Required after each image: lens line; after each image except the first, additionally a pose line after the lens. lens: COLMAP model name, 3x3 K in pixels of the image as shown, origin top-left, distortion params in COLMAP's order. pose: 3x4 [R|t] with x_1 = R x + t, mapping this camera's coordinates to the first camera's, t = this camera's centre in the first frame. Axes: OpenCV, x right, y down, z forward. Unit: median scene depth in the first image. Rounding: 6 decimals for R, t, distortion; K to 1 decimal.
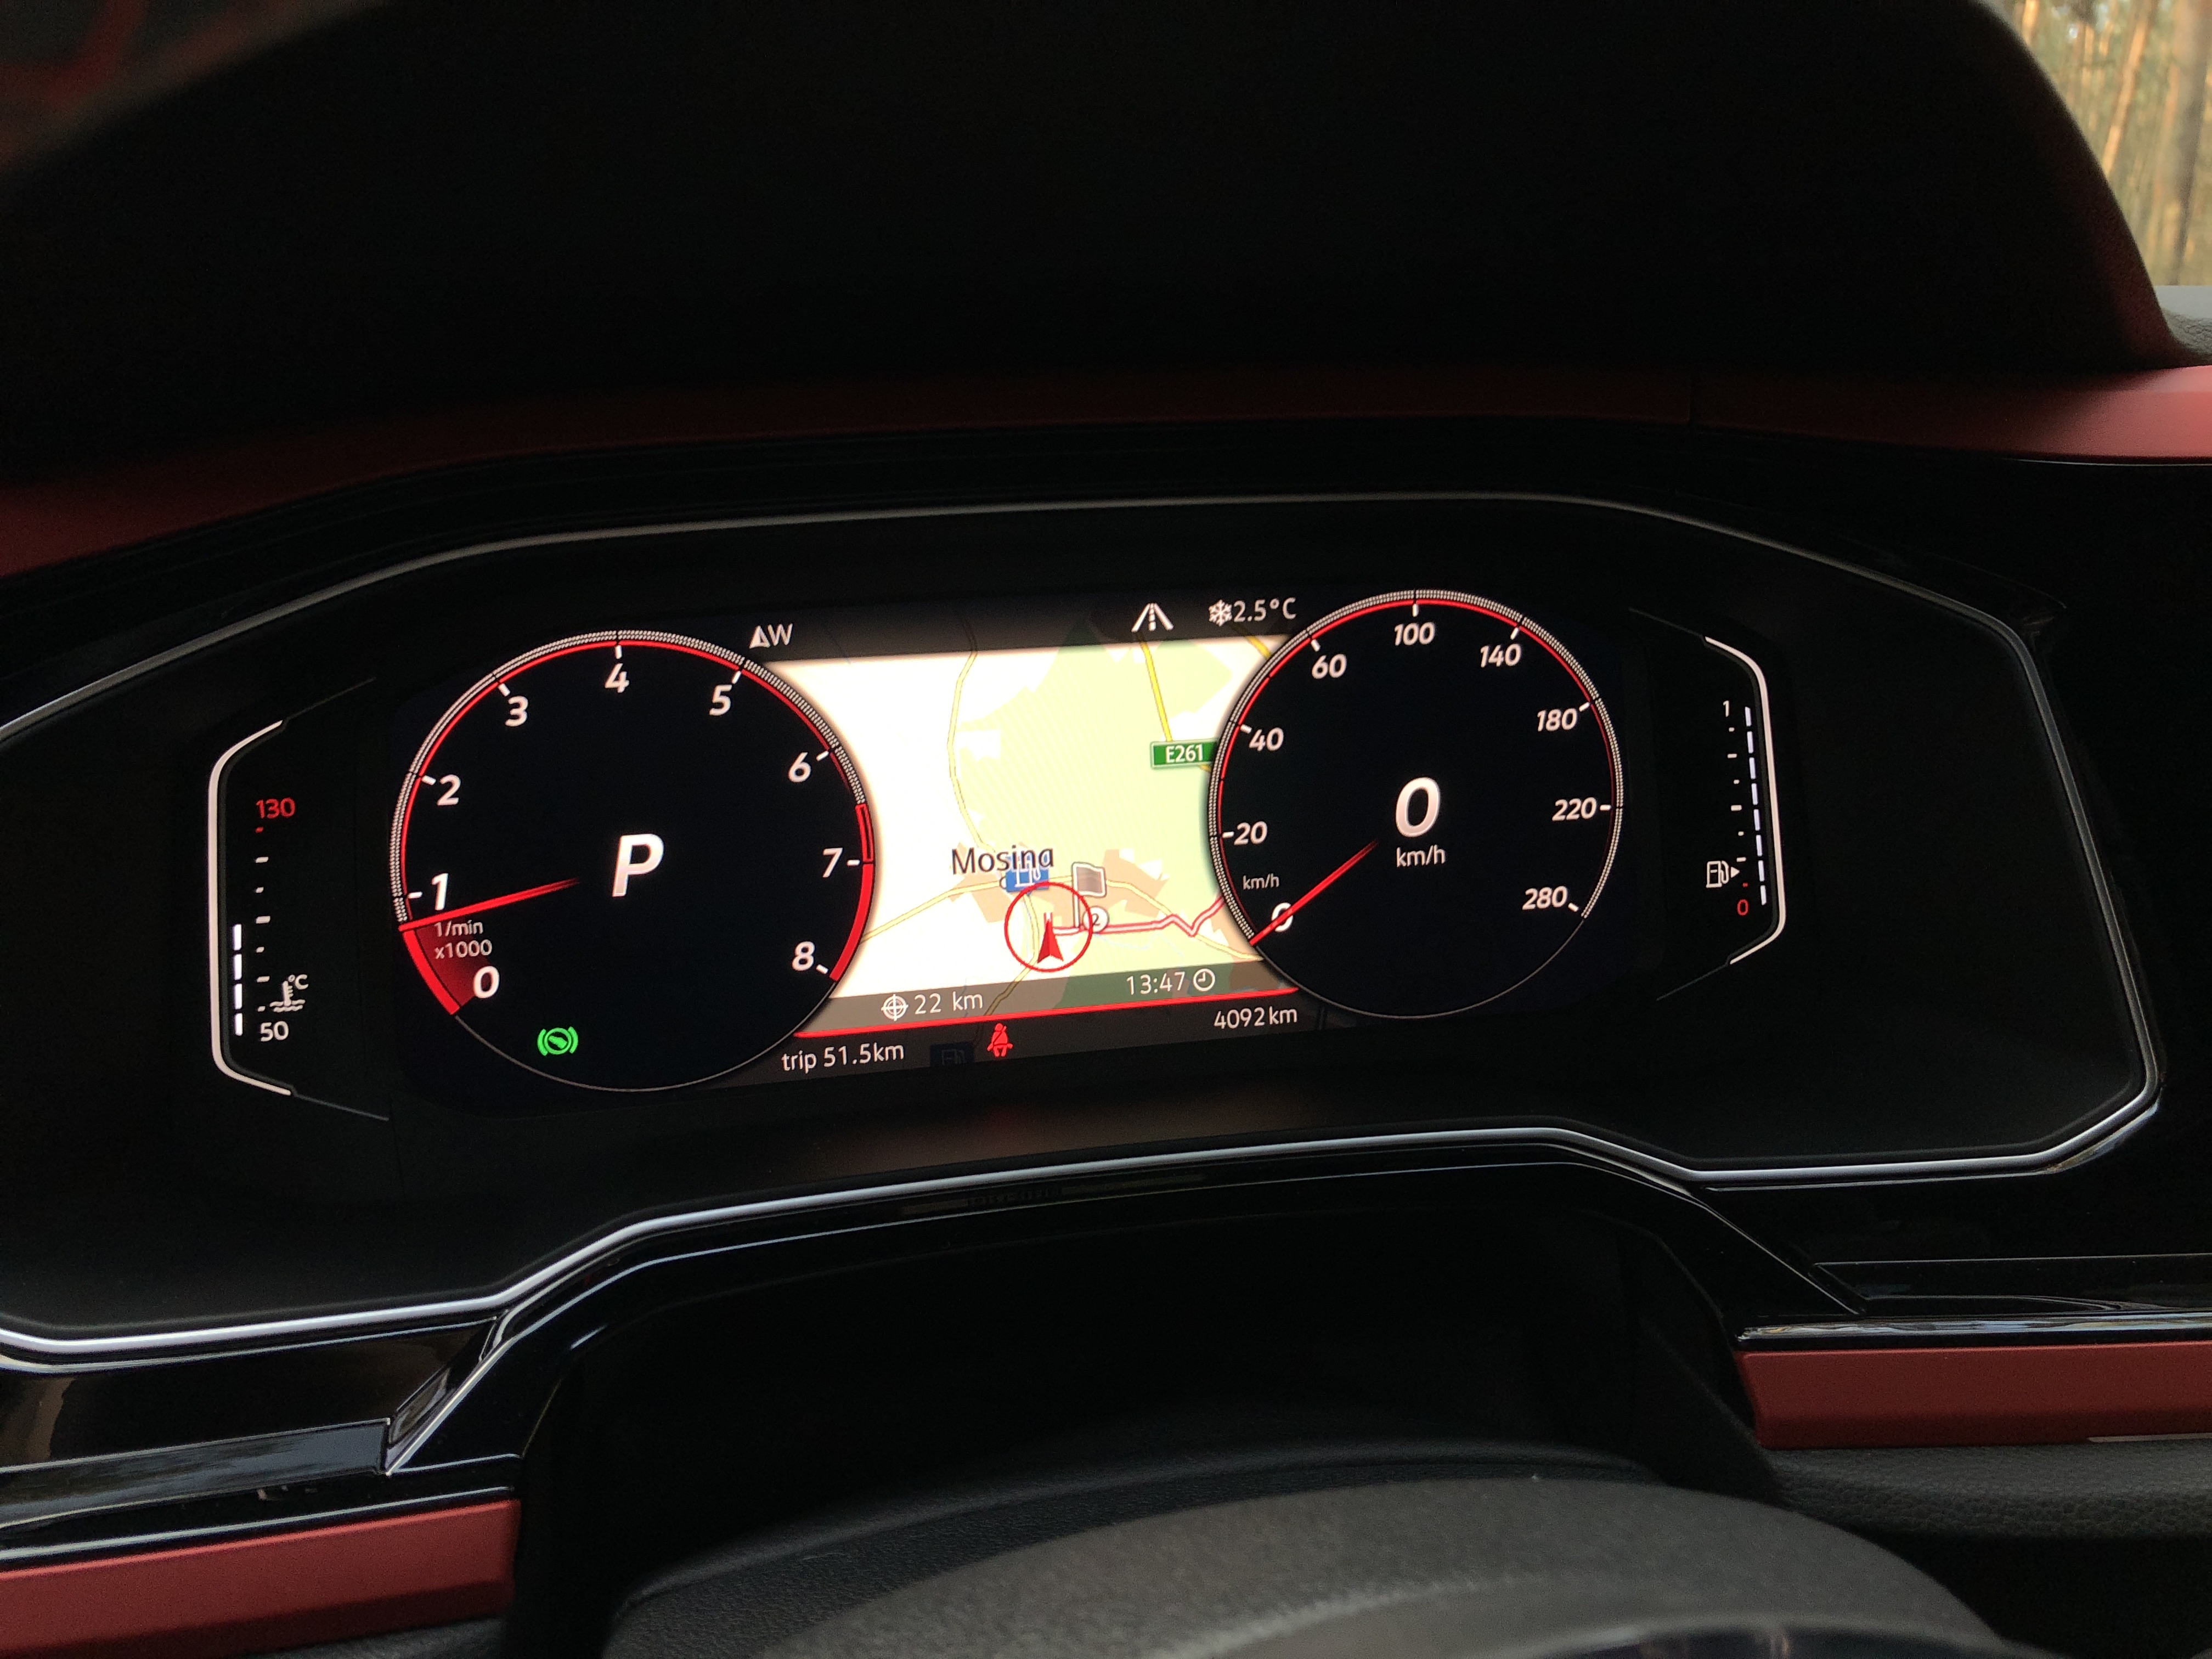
lens RADIAL K [[1921.0, 0, 1106.0], [0, 1921.0, 829.5], [0, 0, 1]] dist [0.142049, -0.465505]
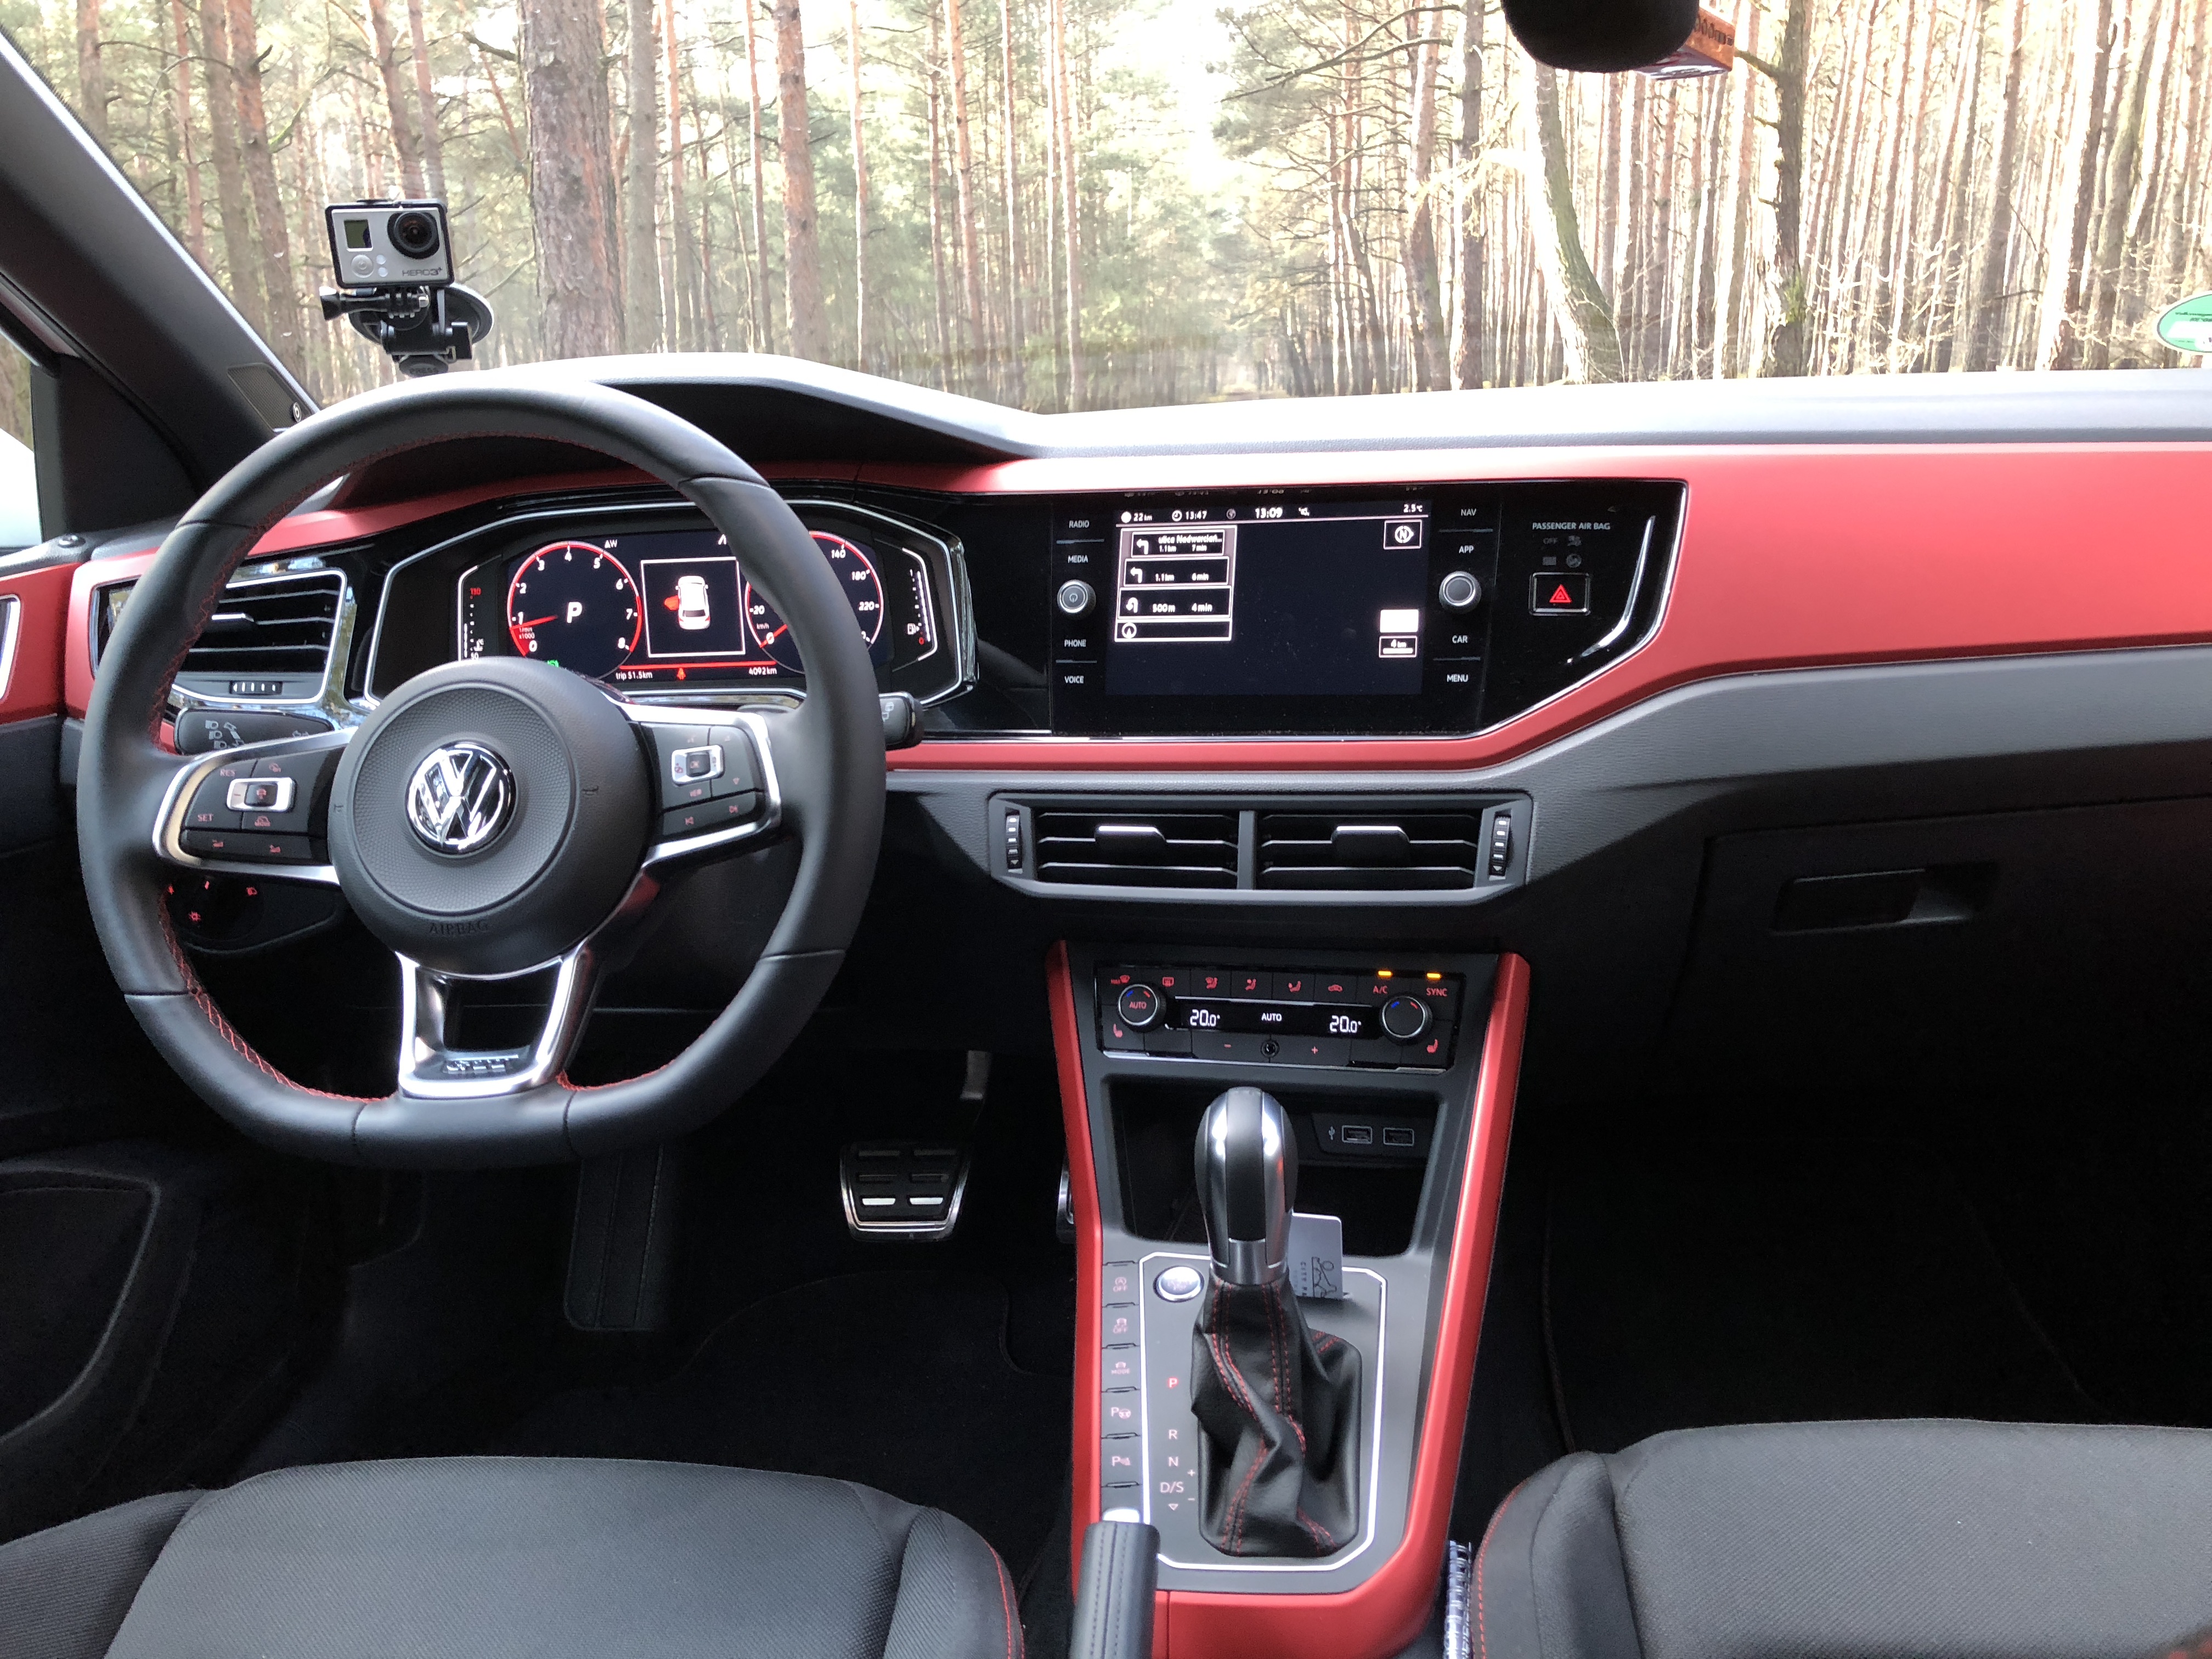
lens RADIAL K [[1807.2, 0, 1108.7], [0, 1807.2, 821.1], [0, 0, 1]] dist [0.105638, -0.230120]
pose [[0.951802, 0.048120, -0.302913, 1.557454], [-0.047104, 0.998833, 0.010663, 0.291948], [0.303073, 0.004119, 0.952958, -1.665882]]
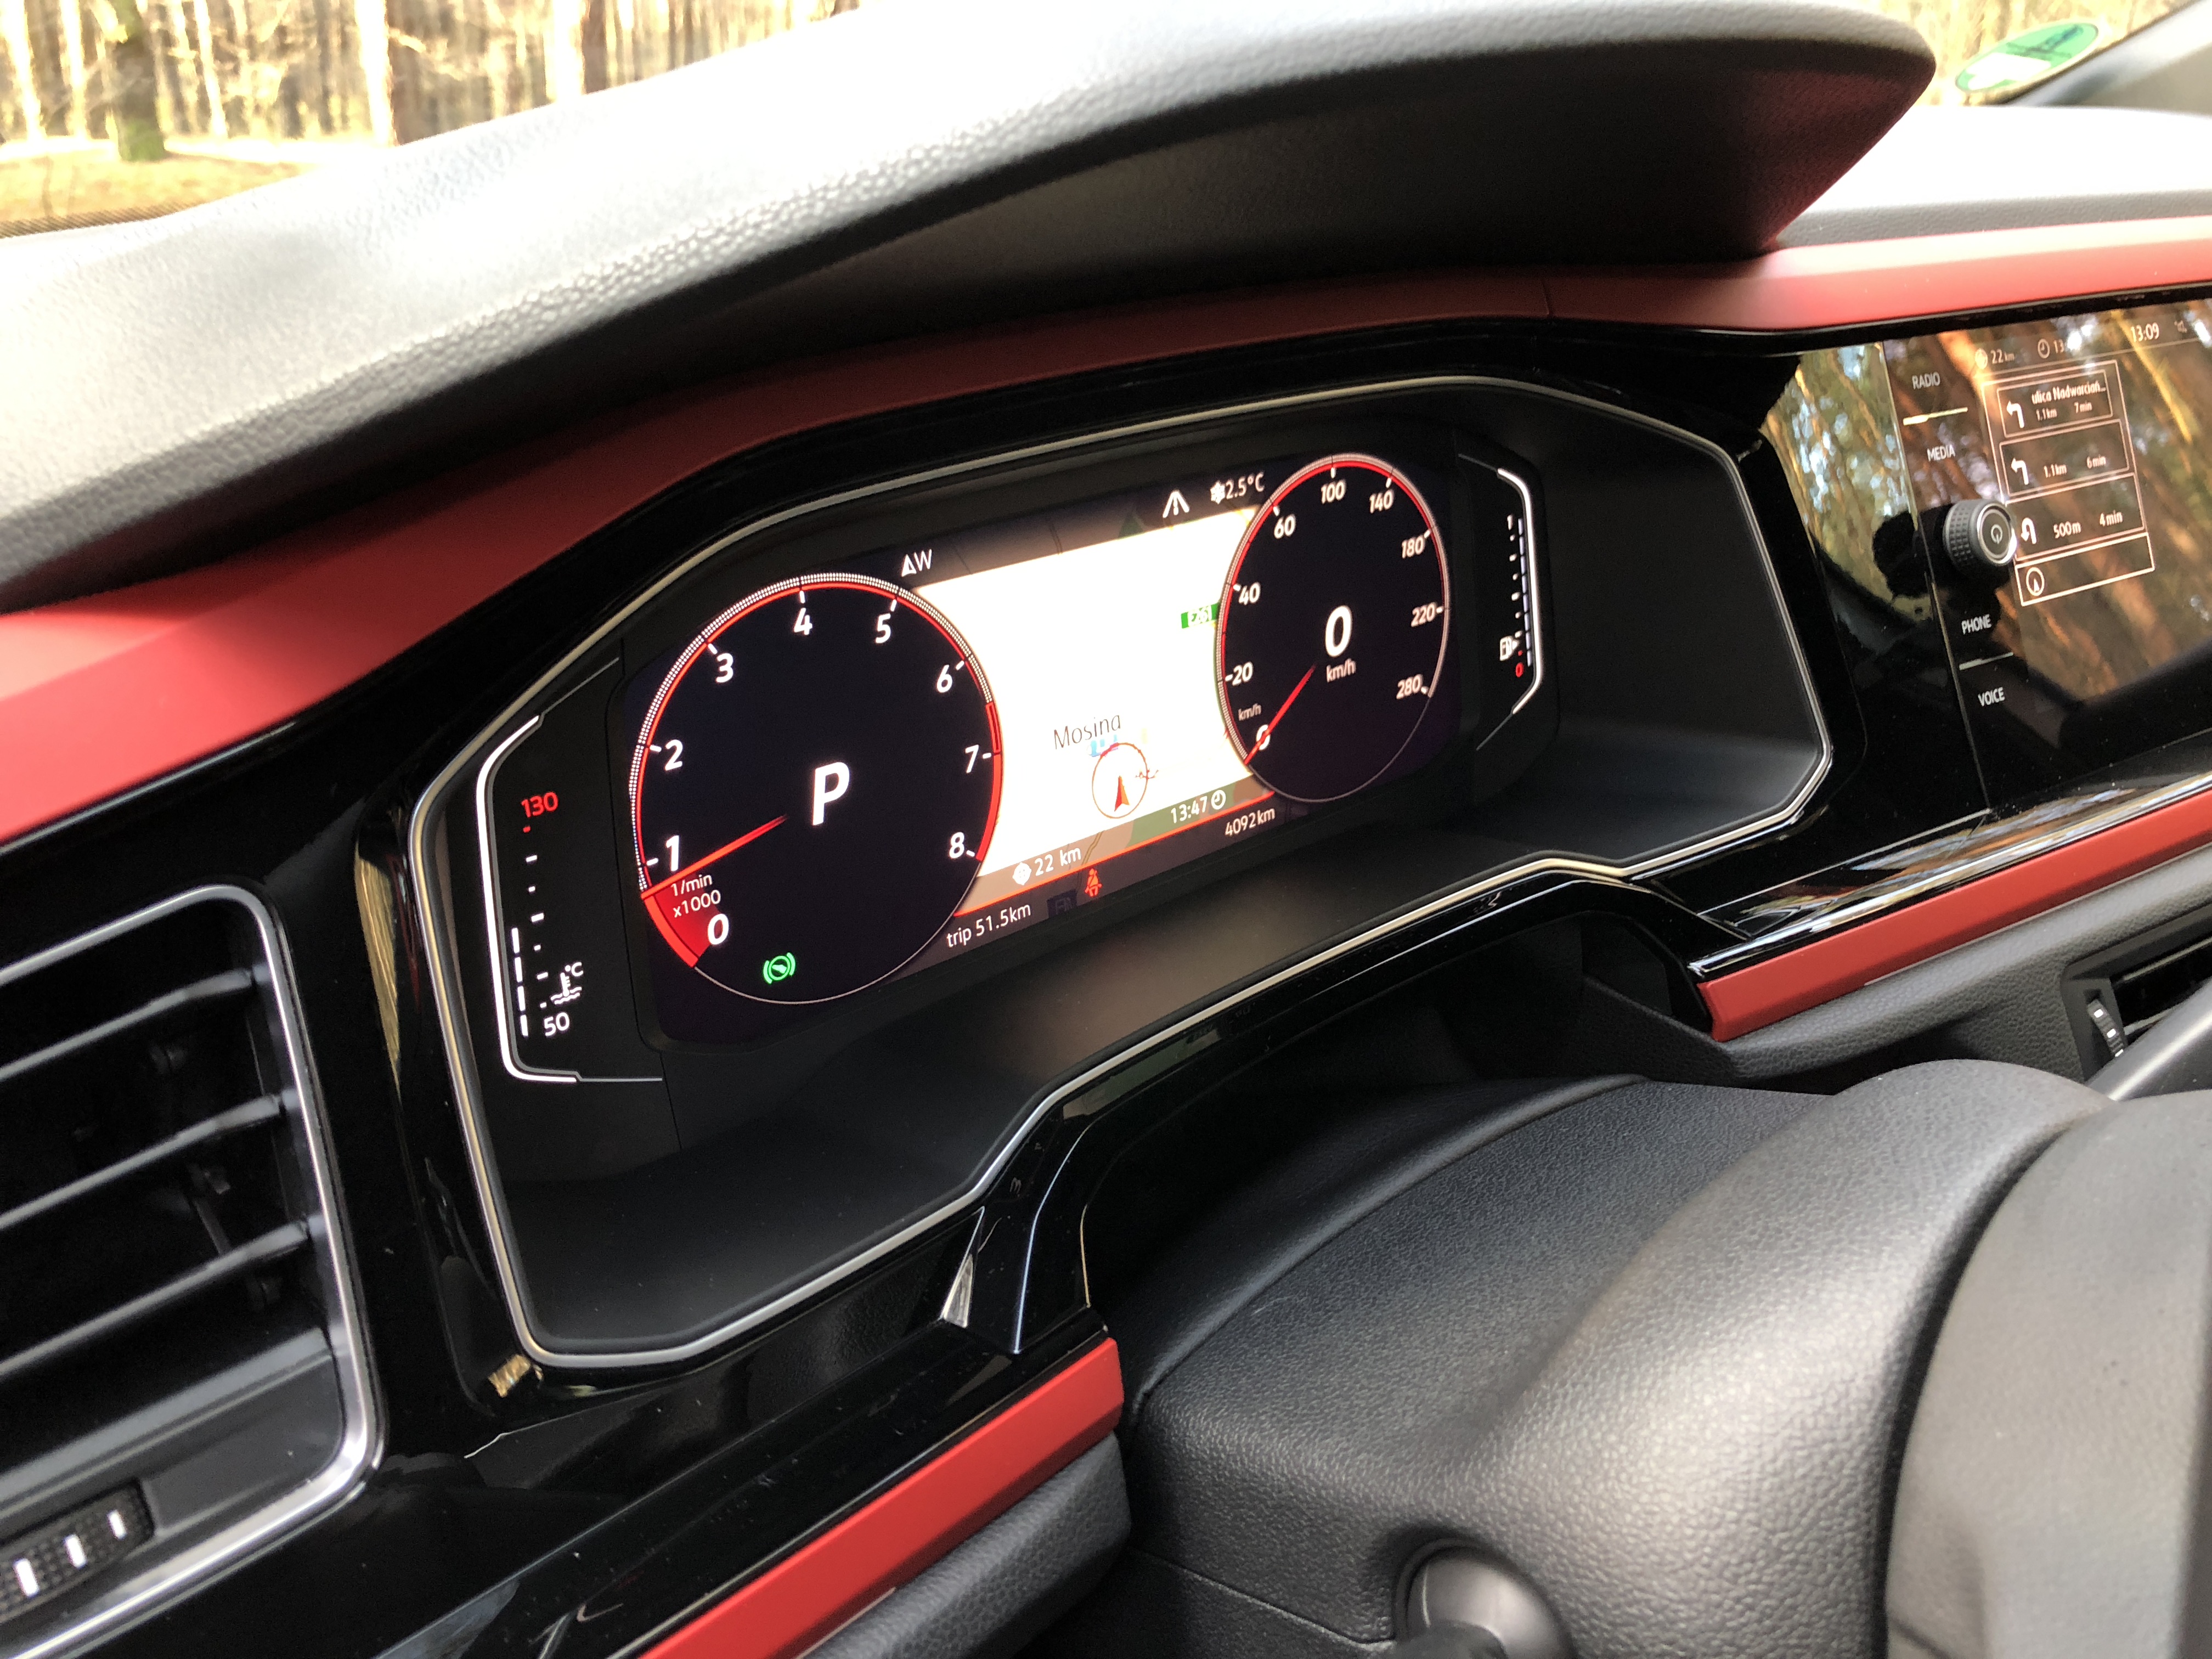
lens RADIAL K [[1814.4, 0, 1106.0], [0, 1814.4, 829.5], [0, 0, 1]] dist [0.171411, -0.399452]
pose [[0.854514, -0.193222, 0.482153, -0.582516], [0.120804, 0.976711, 0.177316, -0.118209], [-0.505185, -0.093273, 0.857956, 0.054298]]
